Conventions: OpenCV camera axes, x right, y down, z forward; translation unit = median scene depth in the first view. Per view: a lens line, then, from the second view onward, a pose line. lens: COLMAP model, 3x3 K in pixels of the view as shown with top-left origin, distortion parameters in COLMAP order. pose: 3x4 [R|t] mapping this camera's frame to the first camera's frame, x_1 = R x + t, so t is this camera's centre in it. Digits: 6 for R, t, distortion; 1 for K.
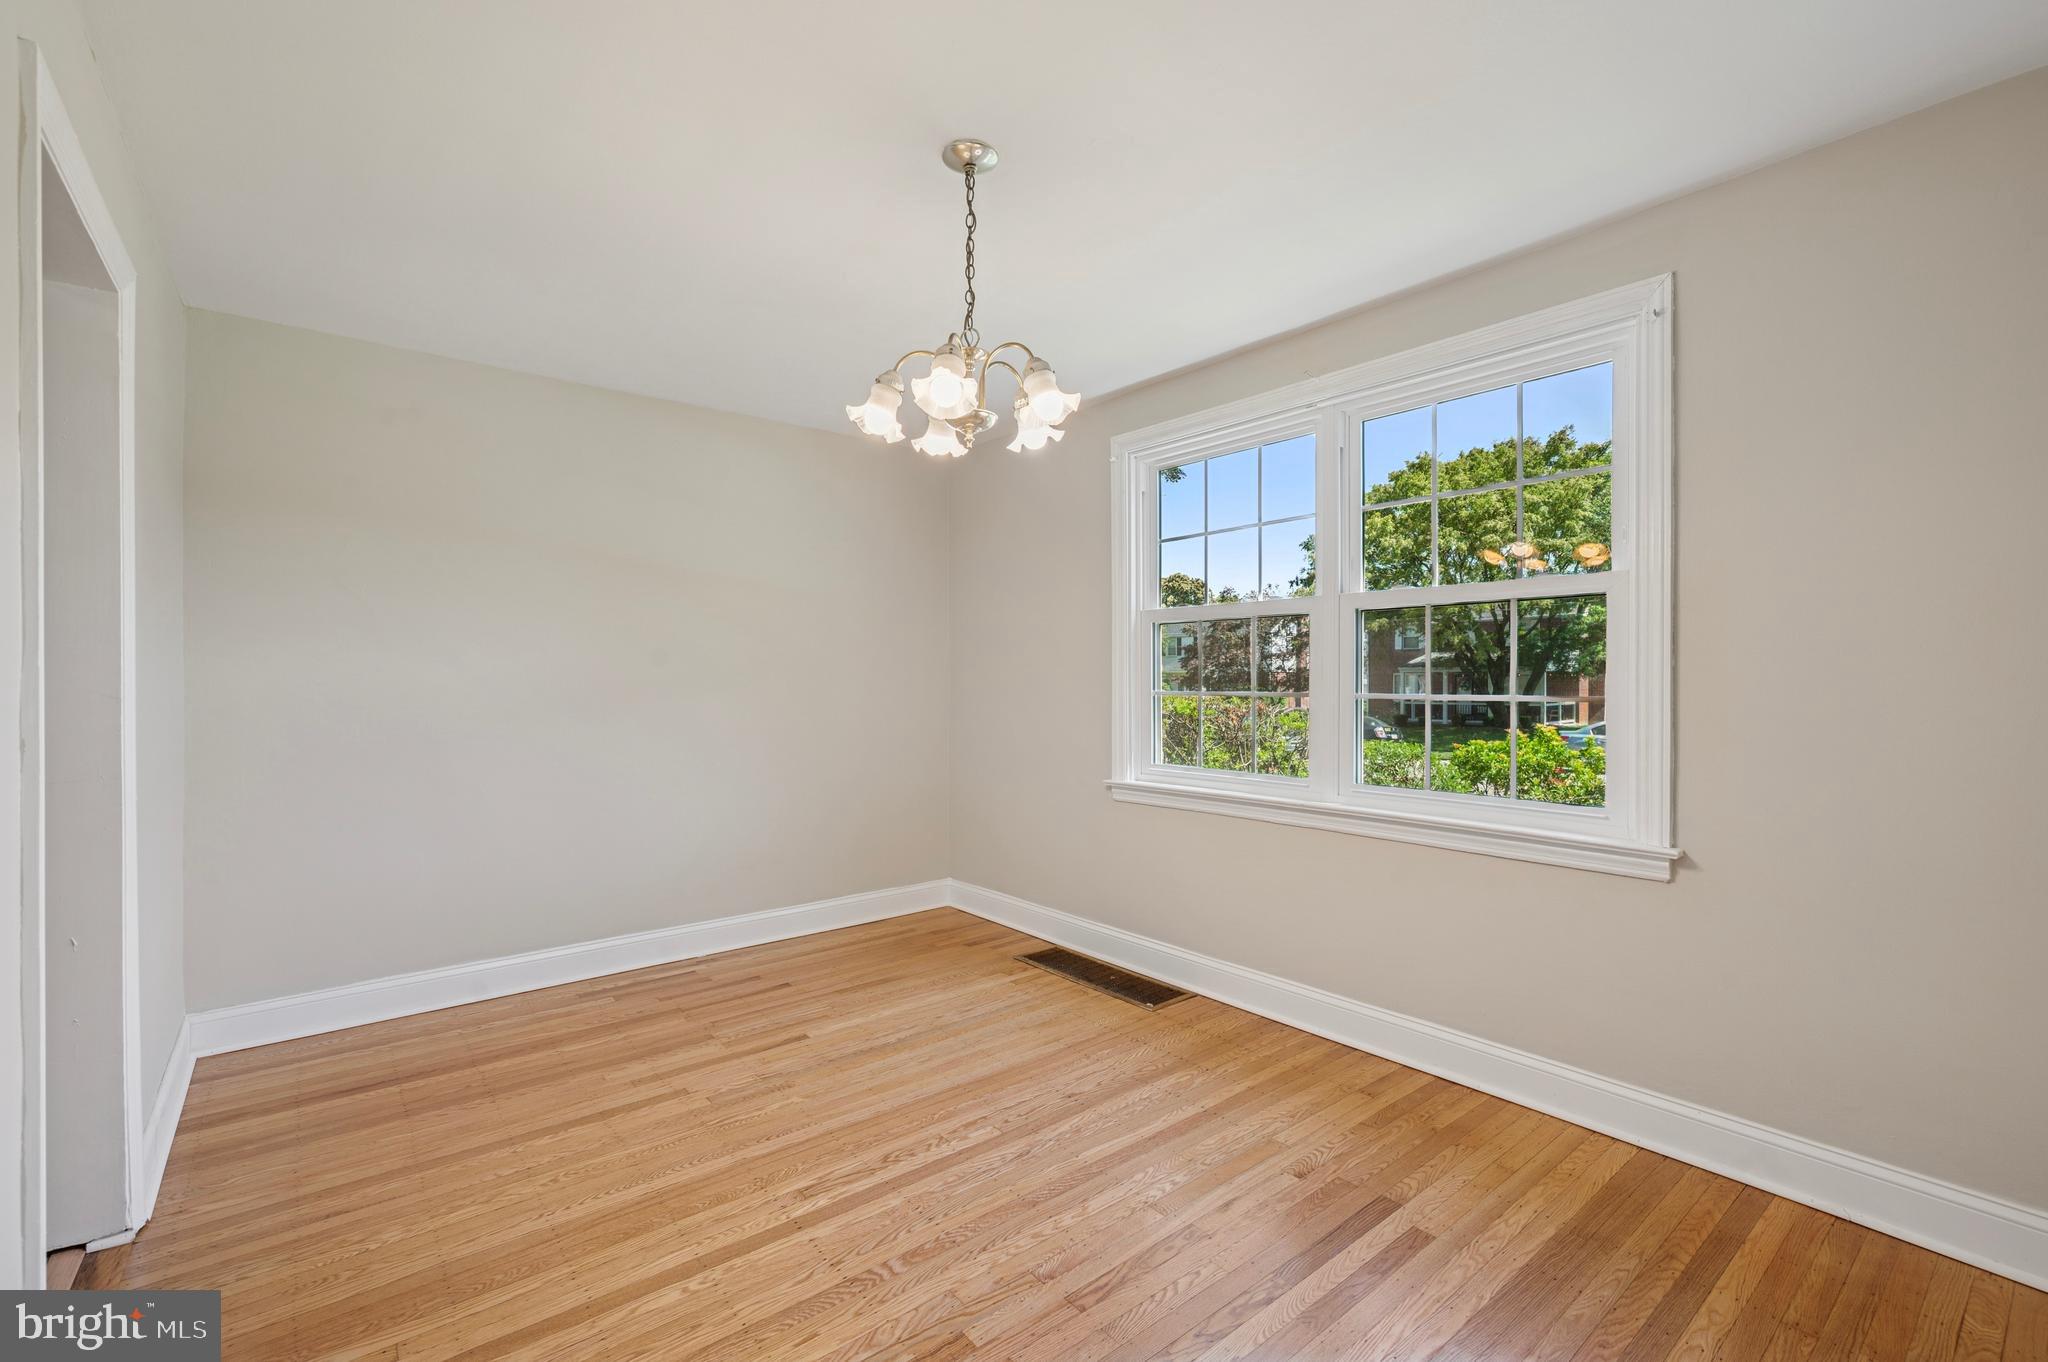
lens RADIAL K [[874.8, 0, 1016.2], [0, 874.8, 674.9], [0, 0, 1]] dist [-0.001012, 0.000714]
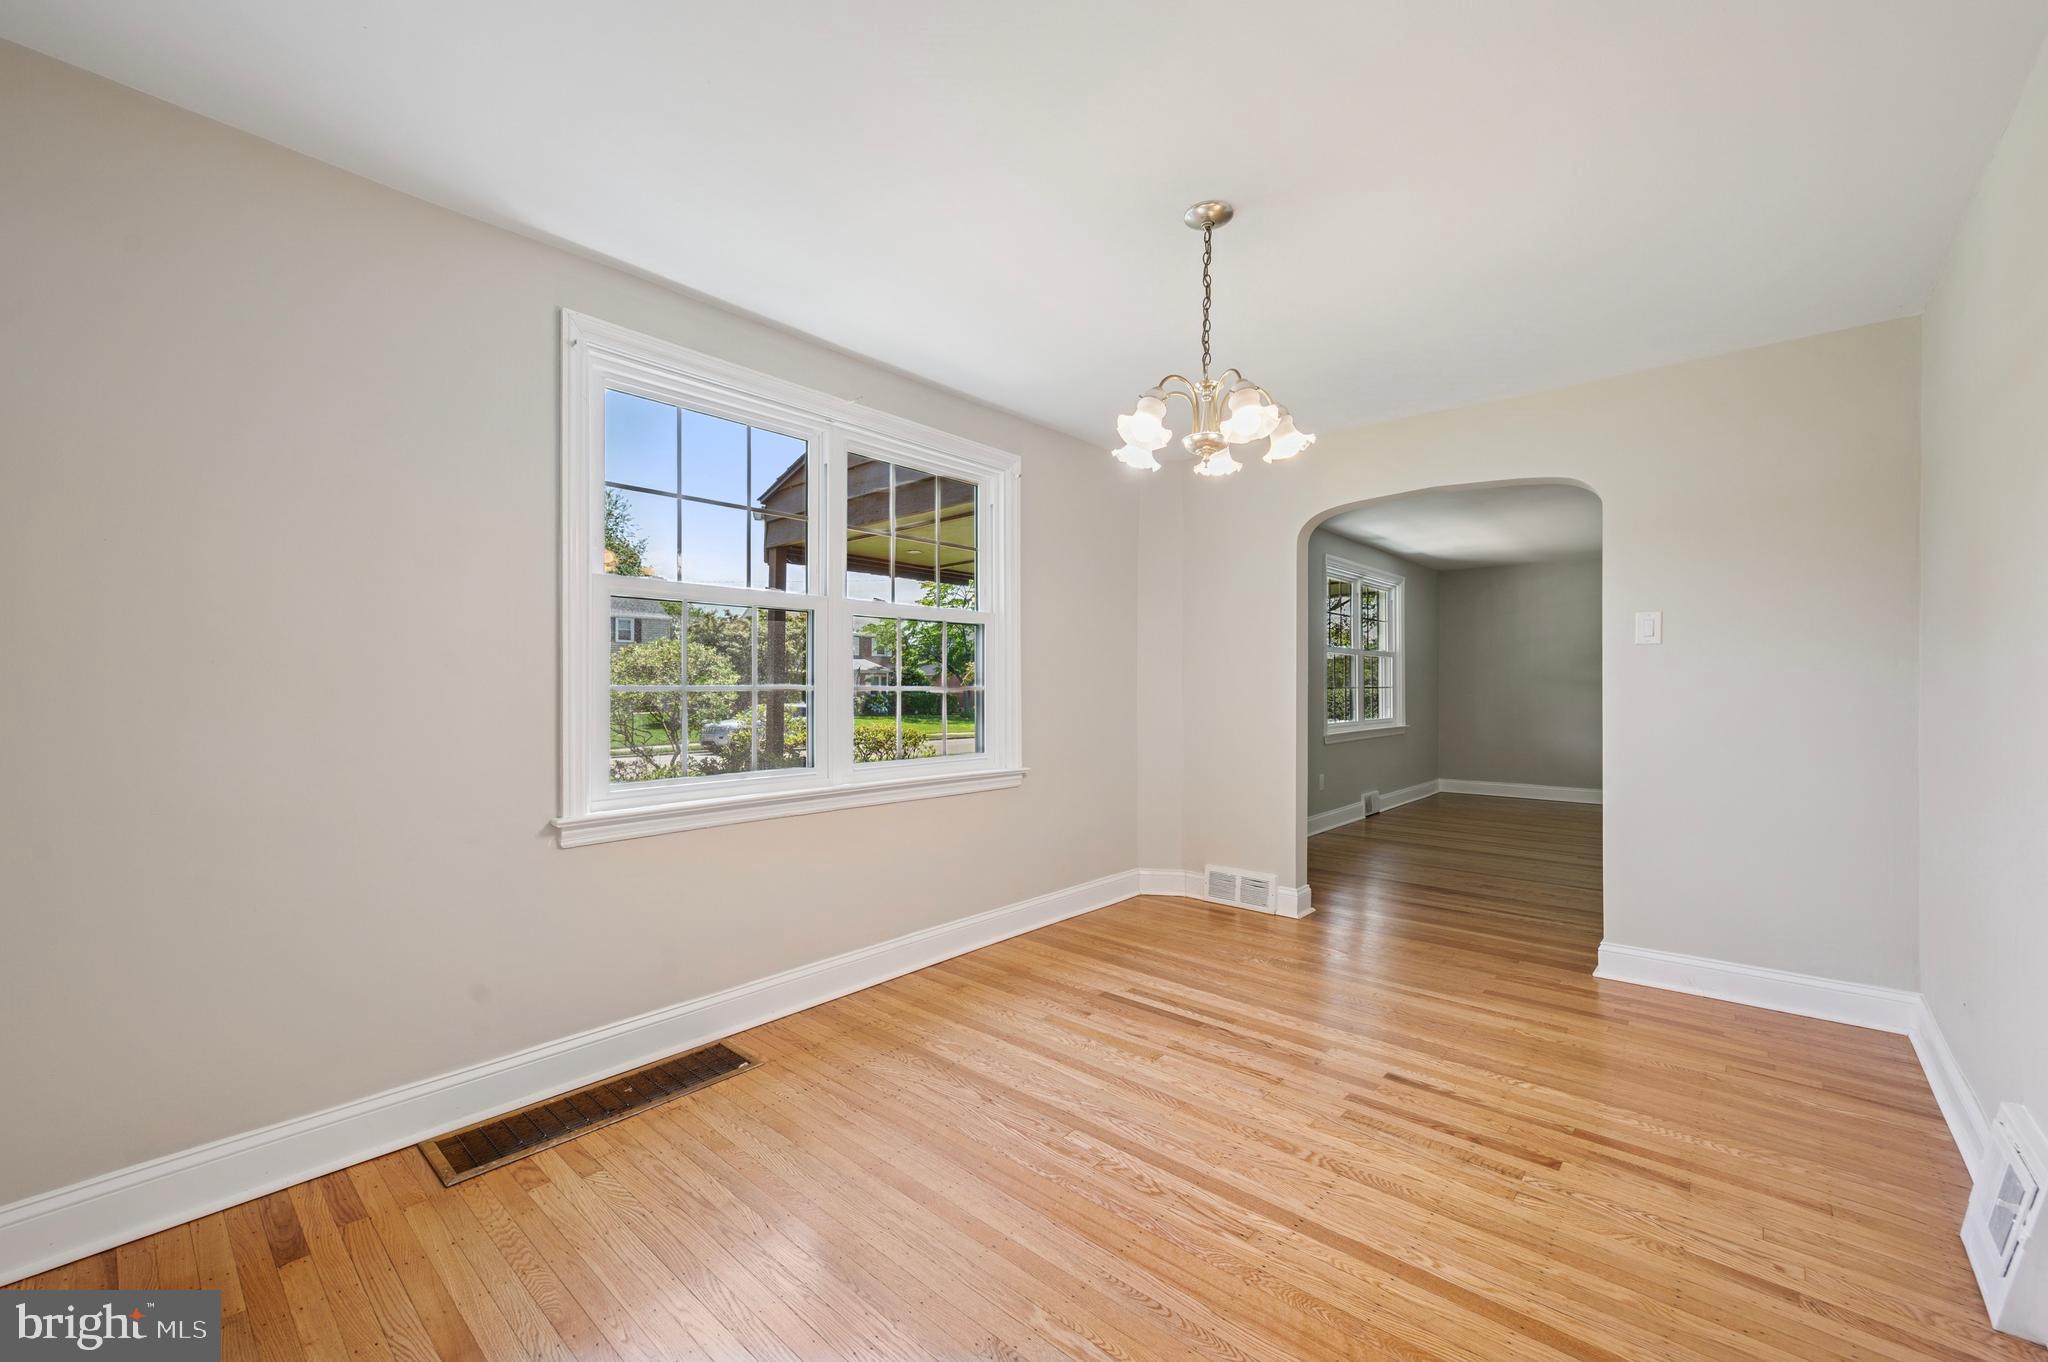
lens RADIAL K [[815.9, 0, 1041.7], [0, 815.9, 676.6], [0, 0, 1]] dist [0.002257, -0.000658]
pose [[-0.170669, 0.007647, 0.985299, -0.921751], [-0.006723, 0.999938, -0.008925, 0.022132], [-0.985305, -0.008148, -0.170607, 1.203034]]
